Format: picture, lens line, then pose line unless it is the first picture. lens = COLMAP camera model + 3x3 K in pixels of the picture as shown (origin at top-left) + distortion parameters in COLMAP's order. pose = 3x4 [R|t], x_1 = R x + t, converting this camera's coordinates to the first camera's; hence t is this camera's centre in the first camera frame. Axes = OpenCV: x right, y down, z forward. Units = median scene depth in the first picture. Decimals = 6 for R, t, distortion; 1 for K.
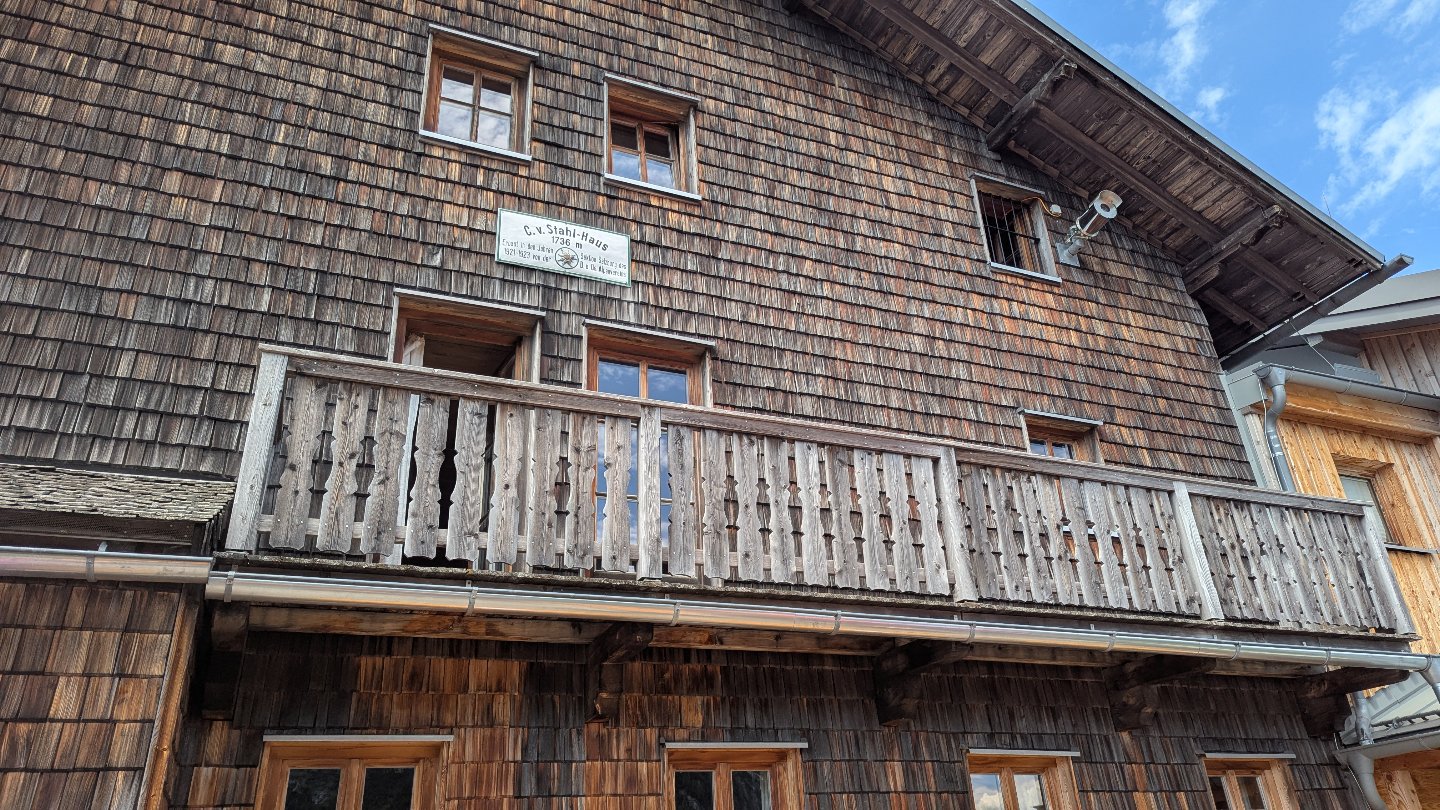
lens RADIAL K [[1018.9, 0, 733.8], [0, 1018.9, 394.1], [0, 0, 1]] dist [0.092031, -0.090193]
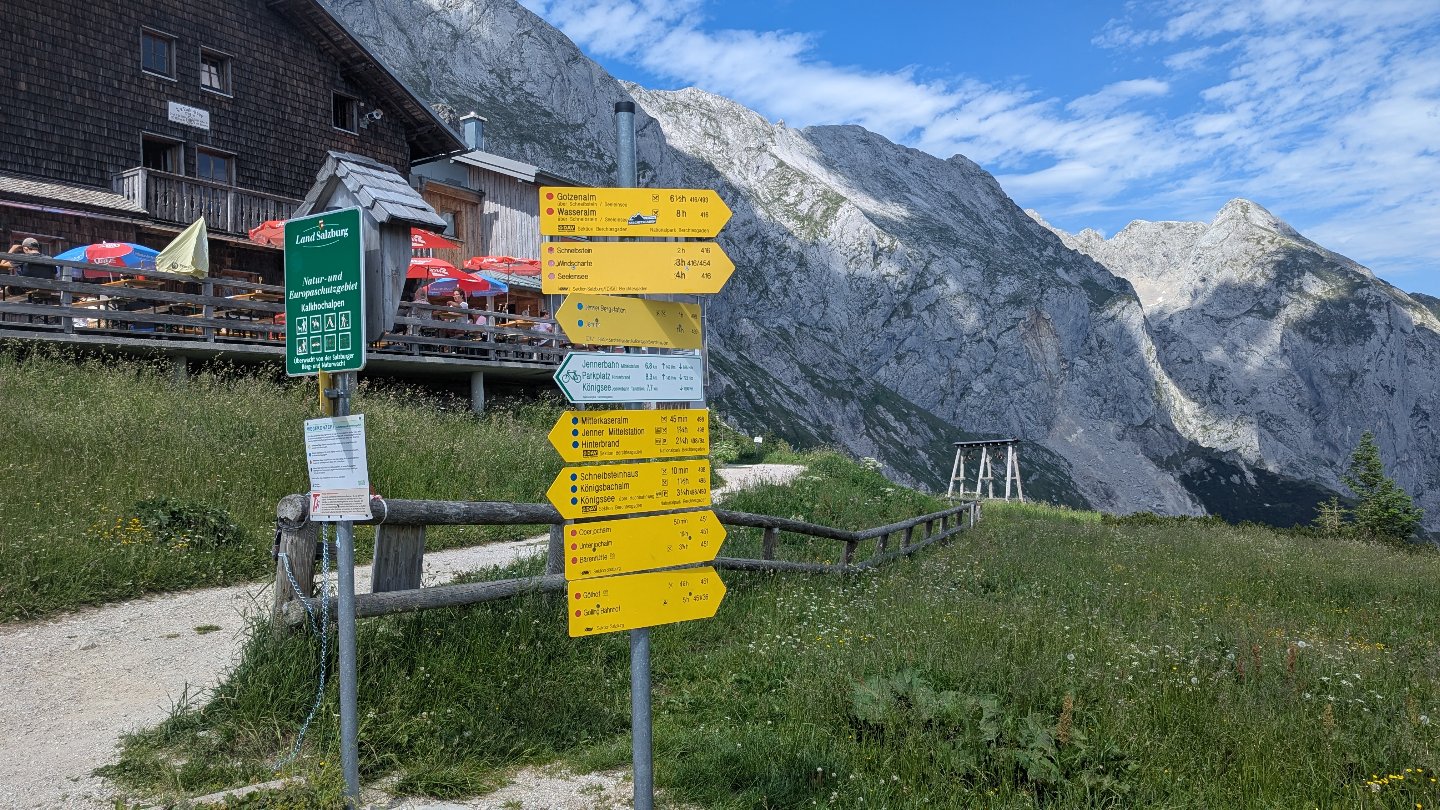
lens RADIAL K [[1018.9, 0, 733.8], [0, 1018.9, 394.1], [0, 0, 1]] dist [0.092031, -0.090193]
pose [[0.807972, 0.051460, 0.586969, -0.573149], [-0.272301, 0.916030, 0.294517, -0.673358], [-0.522526, -0.397794, 0.754140, -2.340781]]
